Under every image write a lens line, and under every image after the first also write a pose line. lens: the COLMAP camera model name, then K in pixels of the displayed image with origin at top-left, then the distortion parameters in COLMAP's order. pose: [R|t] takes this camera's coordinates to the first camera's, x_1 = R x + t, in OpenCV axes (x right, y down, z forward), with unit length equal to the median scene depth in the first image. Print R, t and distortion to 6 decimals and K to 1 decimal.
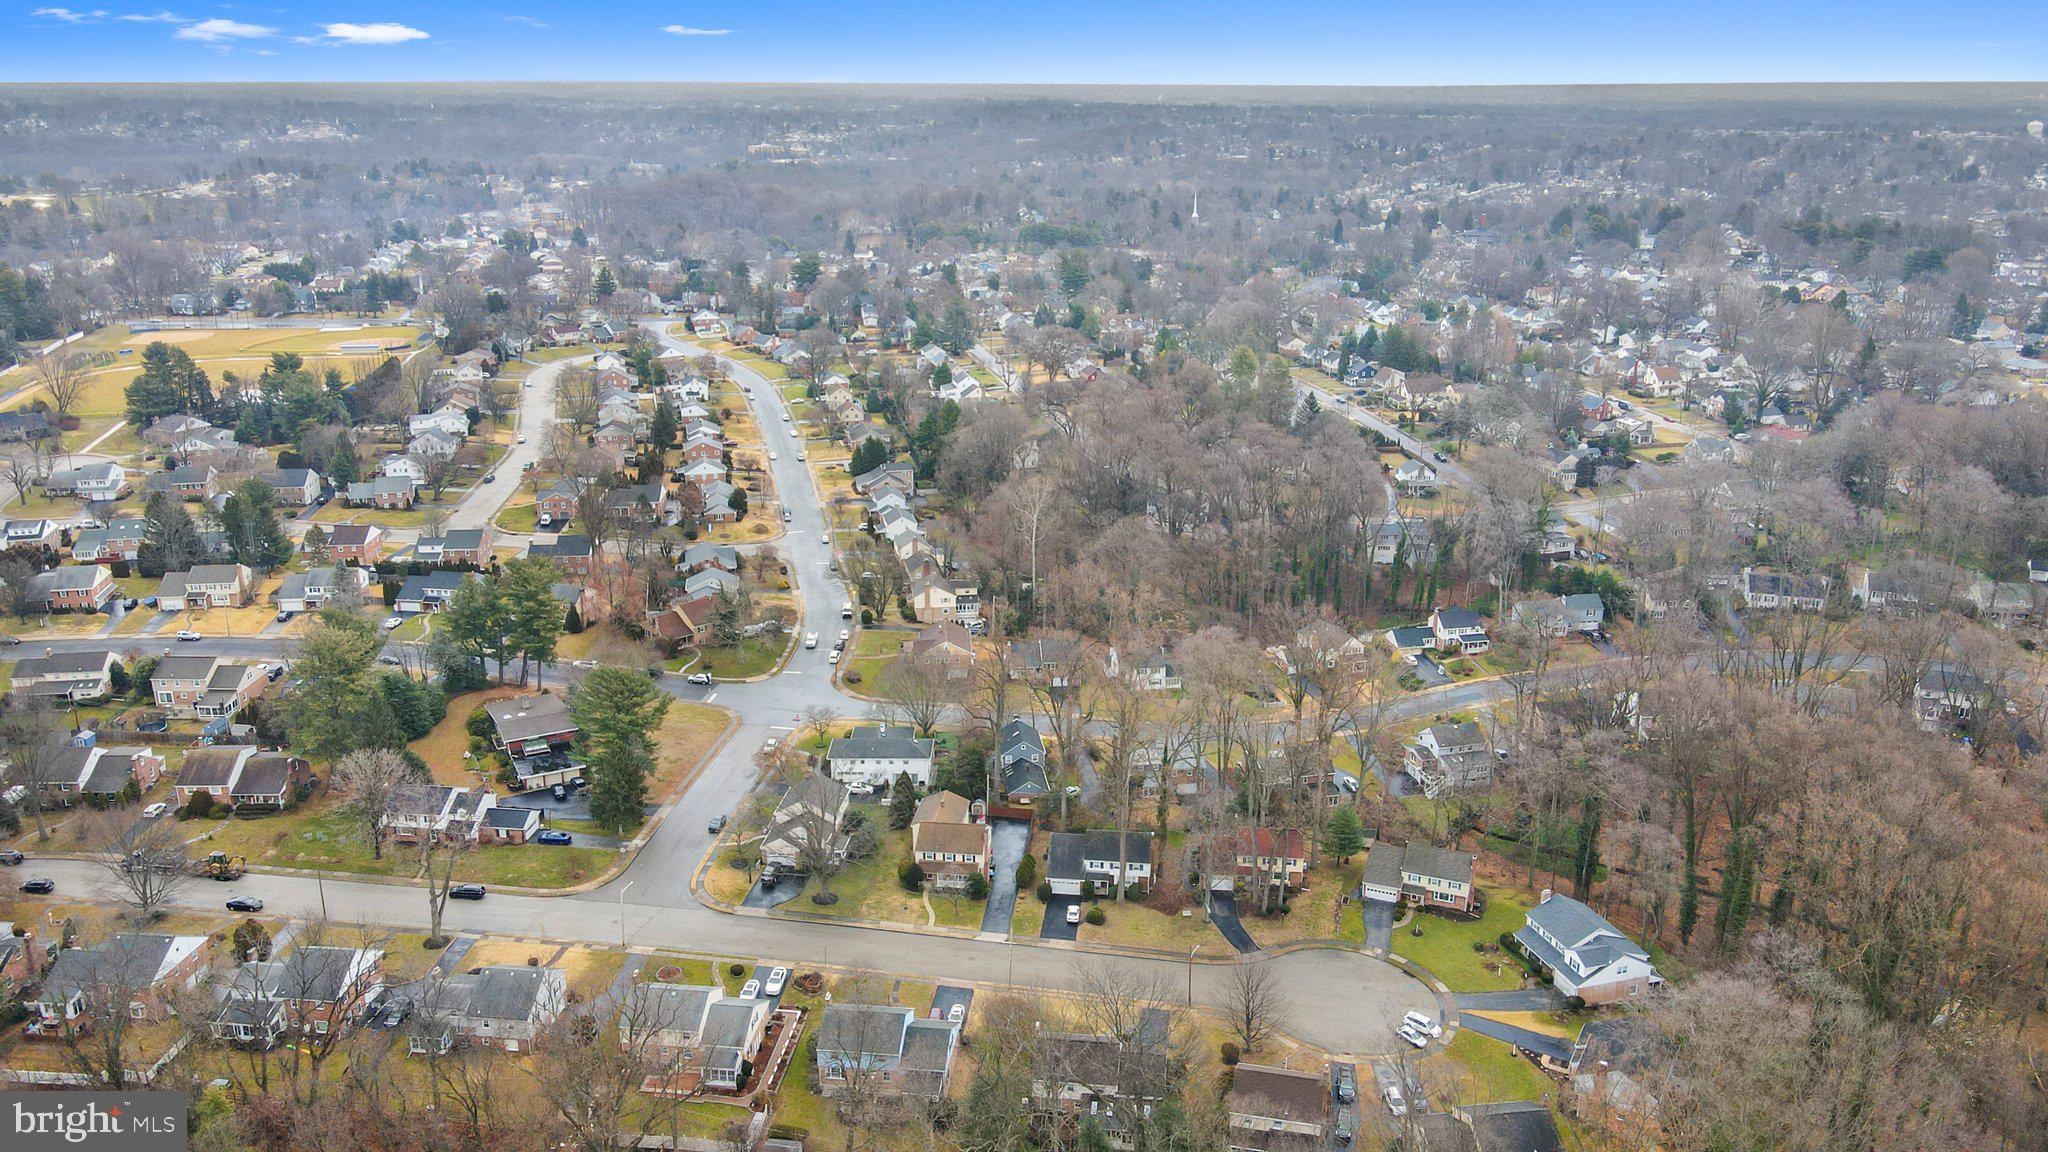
lens RADIAL K [[1514.0, 0, 1027.9], [0, 1514.0, 563.0], [0, 0, 1]] dist [0.022017, 0.003470]
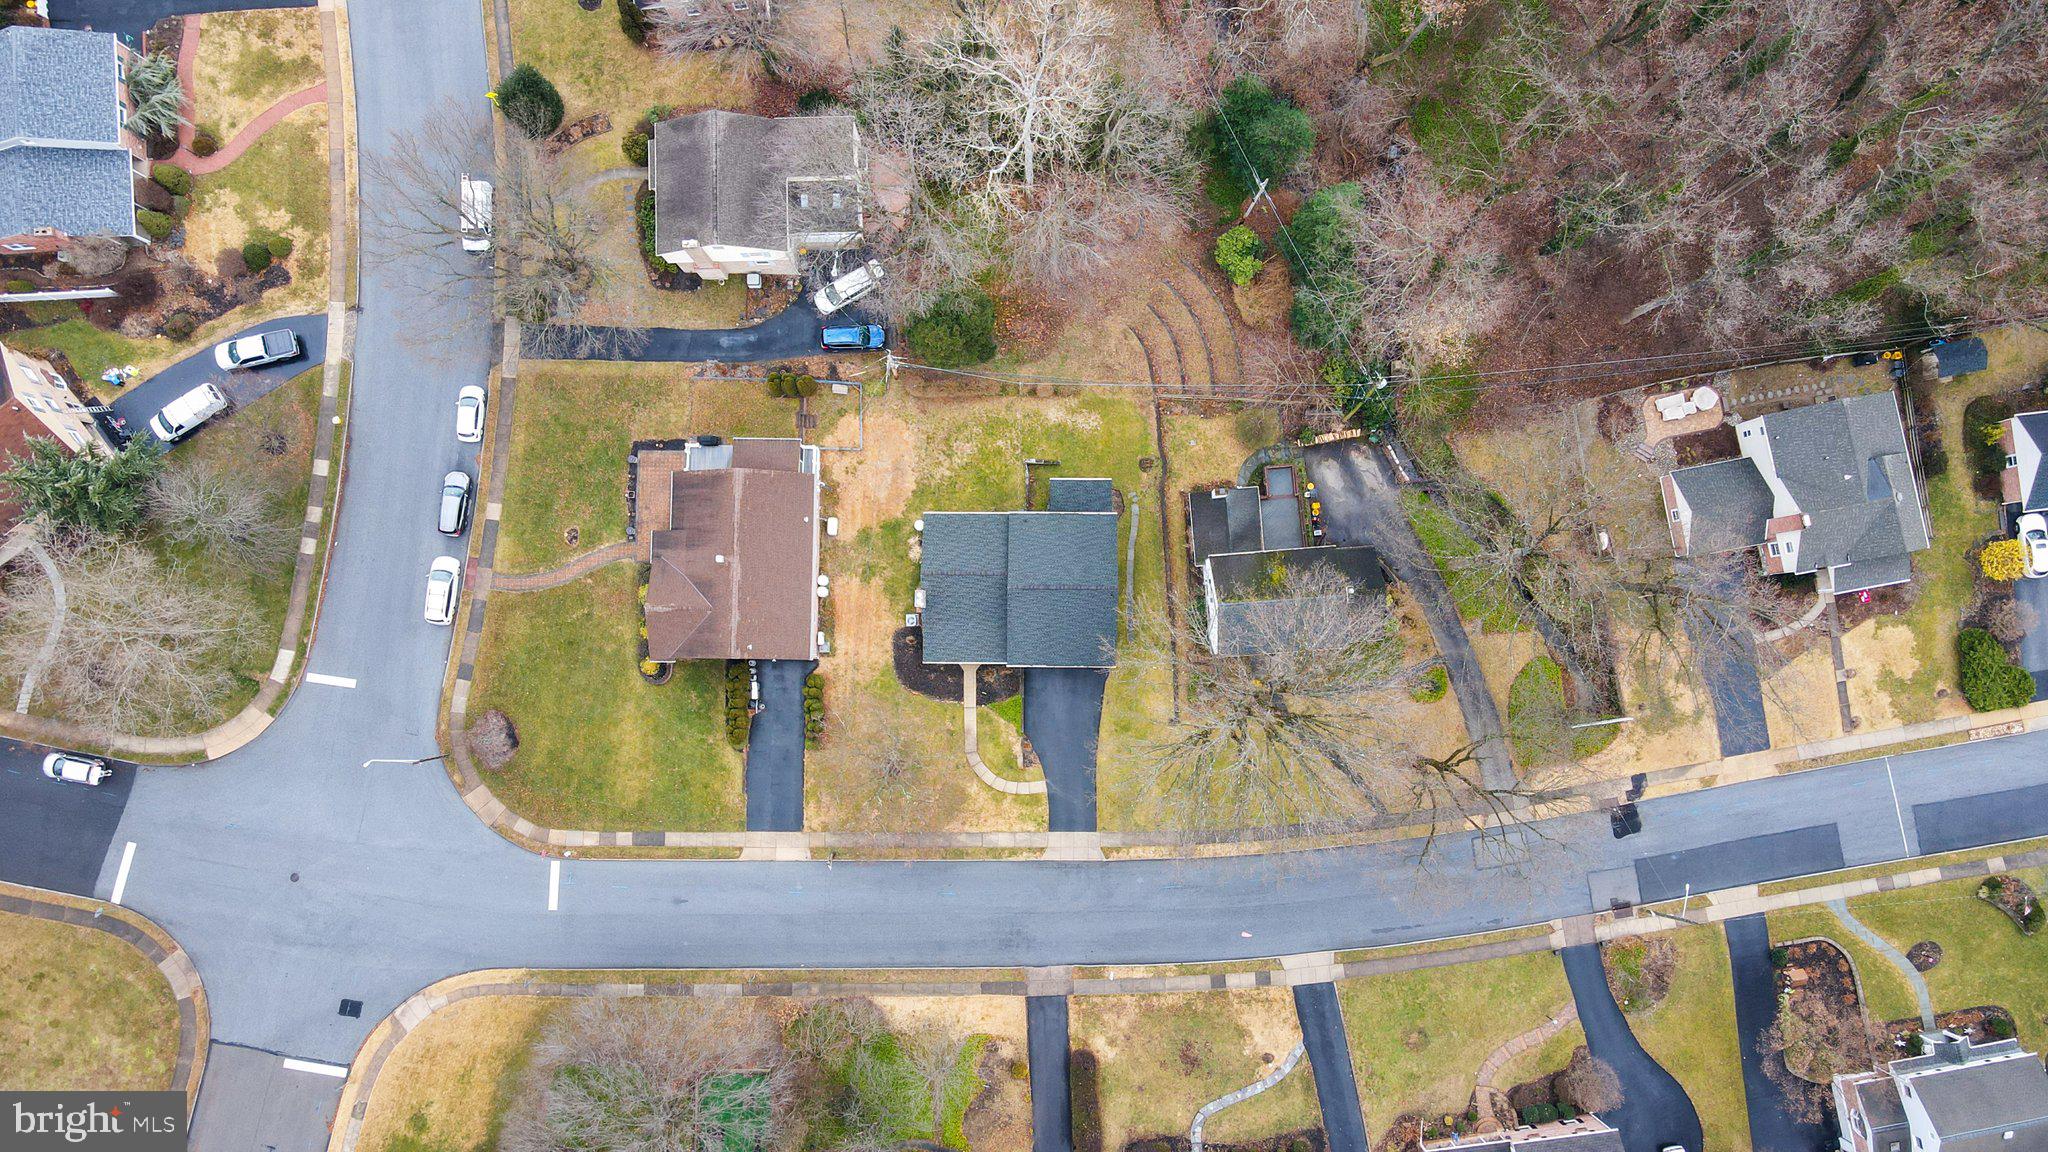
lens RADIAL K [[1514.0, 0, 1027.9], [0, 1514.0, 563.0], [0, 0, 1]] dist [0.022017, 0.003470]
pose [[0.996163, 0.087052, -0.008960, 0.014377], [-0.023147, 0.360839, 0.932341, -0.262474], [0.084396, -0.928557, 0.361469, 0.815838]]
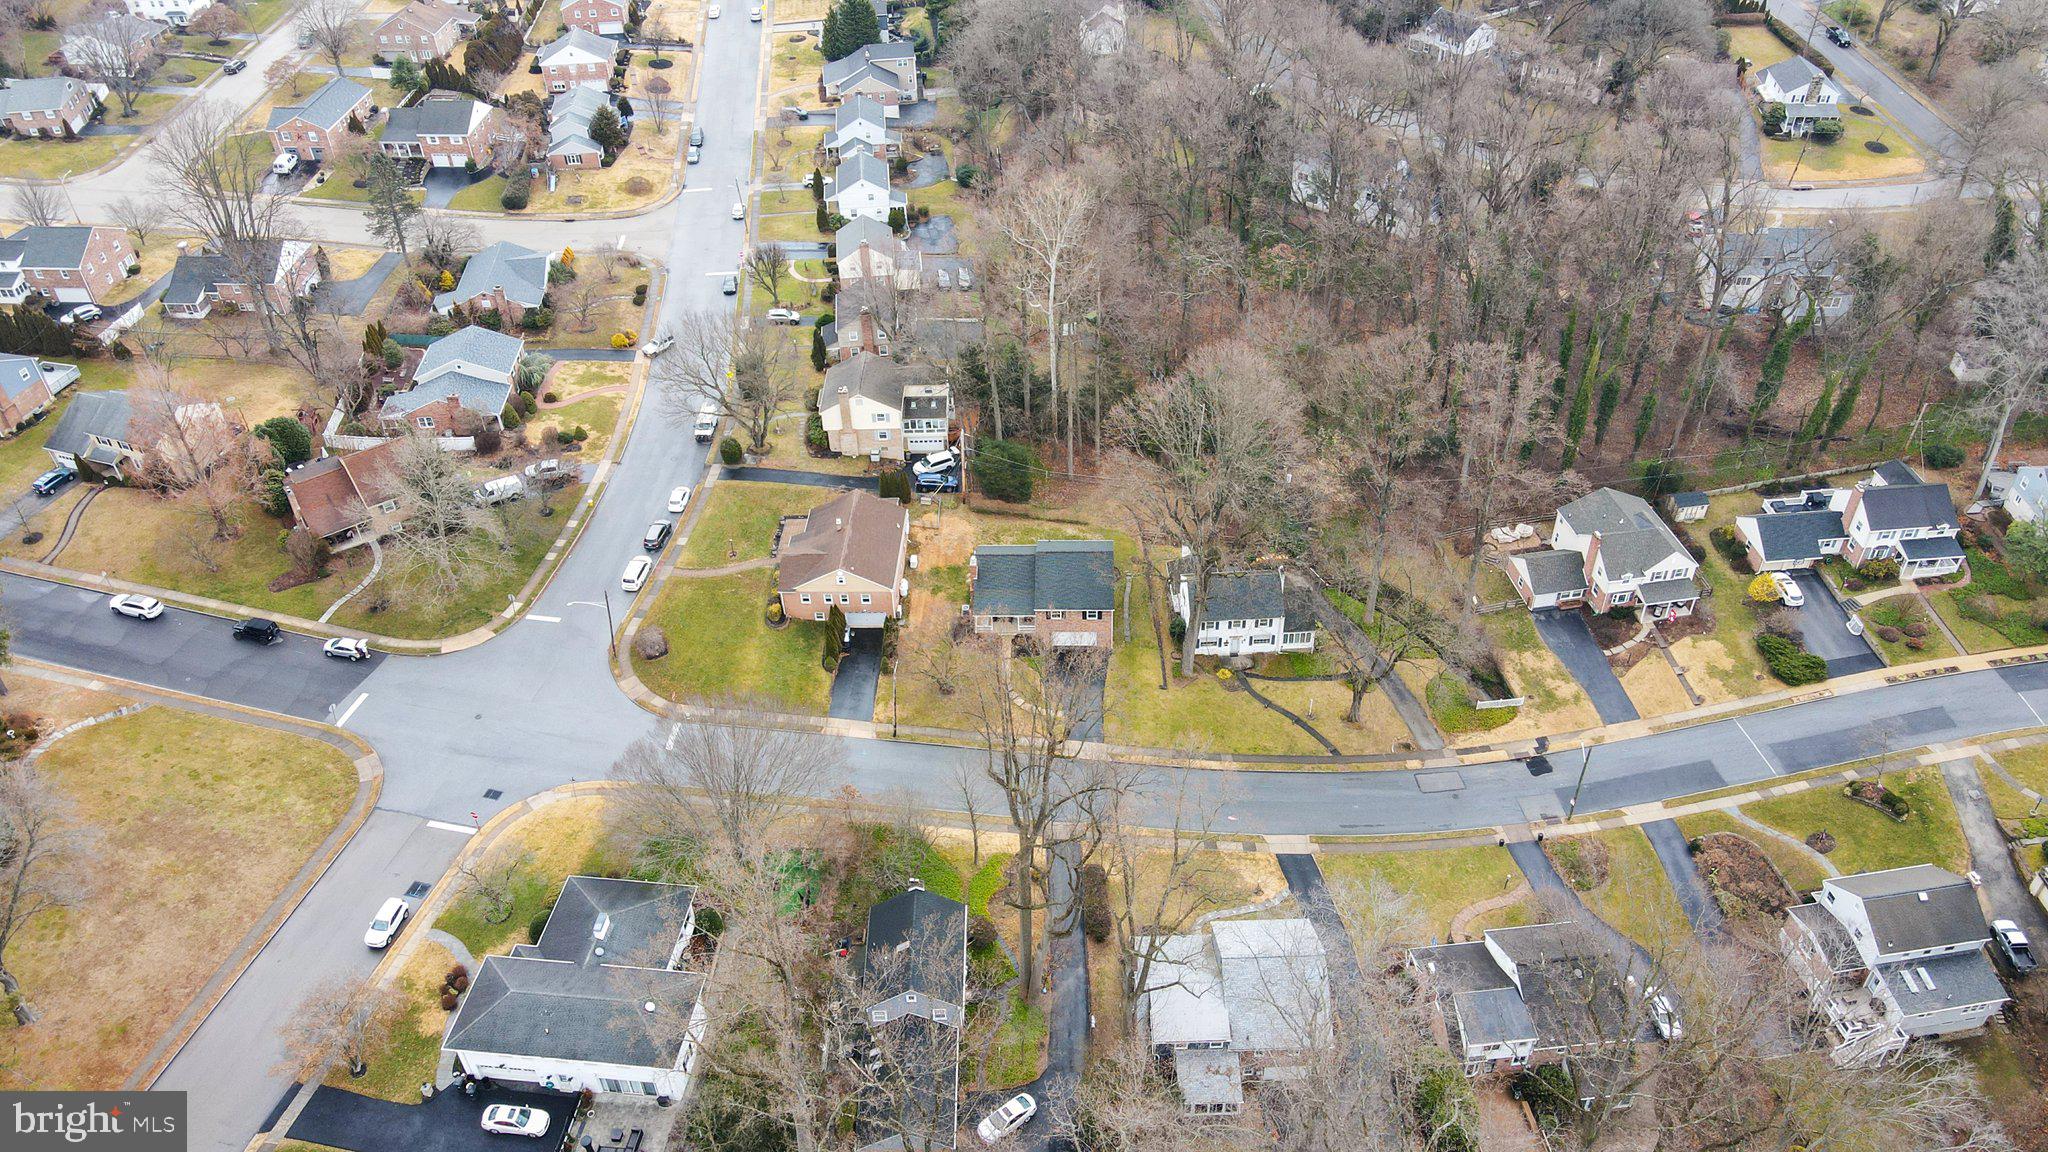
lens RADIAL K [[1514.0, 0, 1027.9], [0, 1514.0, 563.0], [0, 0, 1]] dist [0.022017, 0.003470]
pose [[0.993487, 0.047627, -0.103511, 0.053593], [-0.007728, 0.934523, 0.355818, -0.116574], [0.113680, -0.352701, 0.928805, 0.493668]]
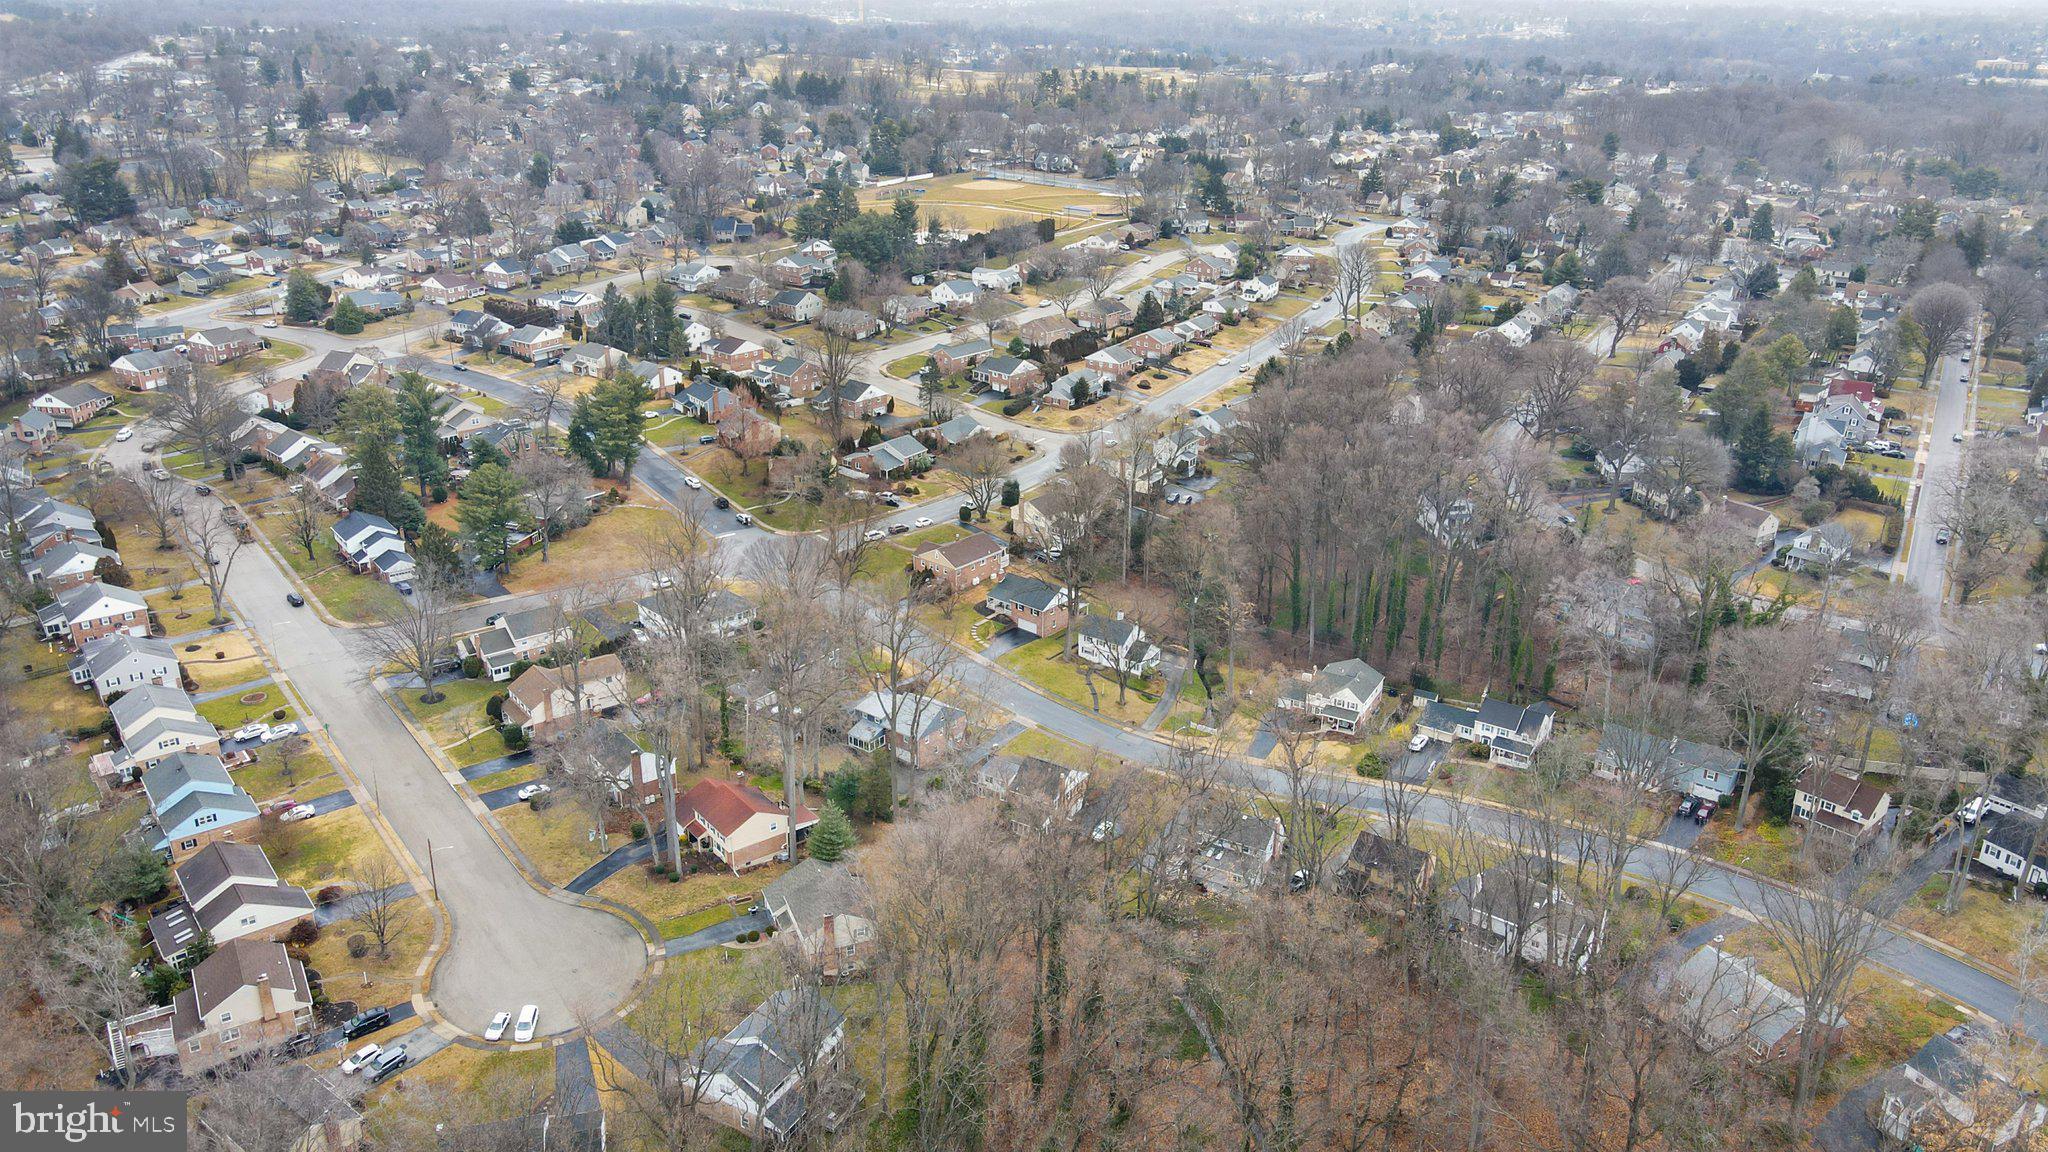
lens RADIAL K [[1514.0, 0, 1027.9], [0, 1514.0, 563.0], [0, 0, 1]] dist [0.022017, 0.003470]
pose [[0.708390, 0.268345, -0.652821, 0.566576], [-0.227937, 0.962327, 0.148230, -0.088268], [0.668004, 0.043798, 0.742868, 0.289085]]
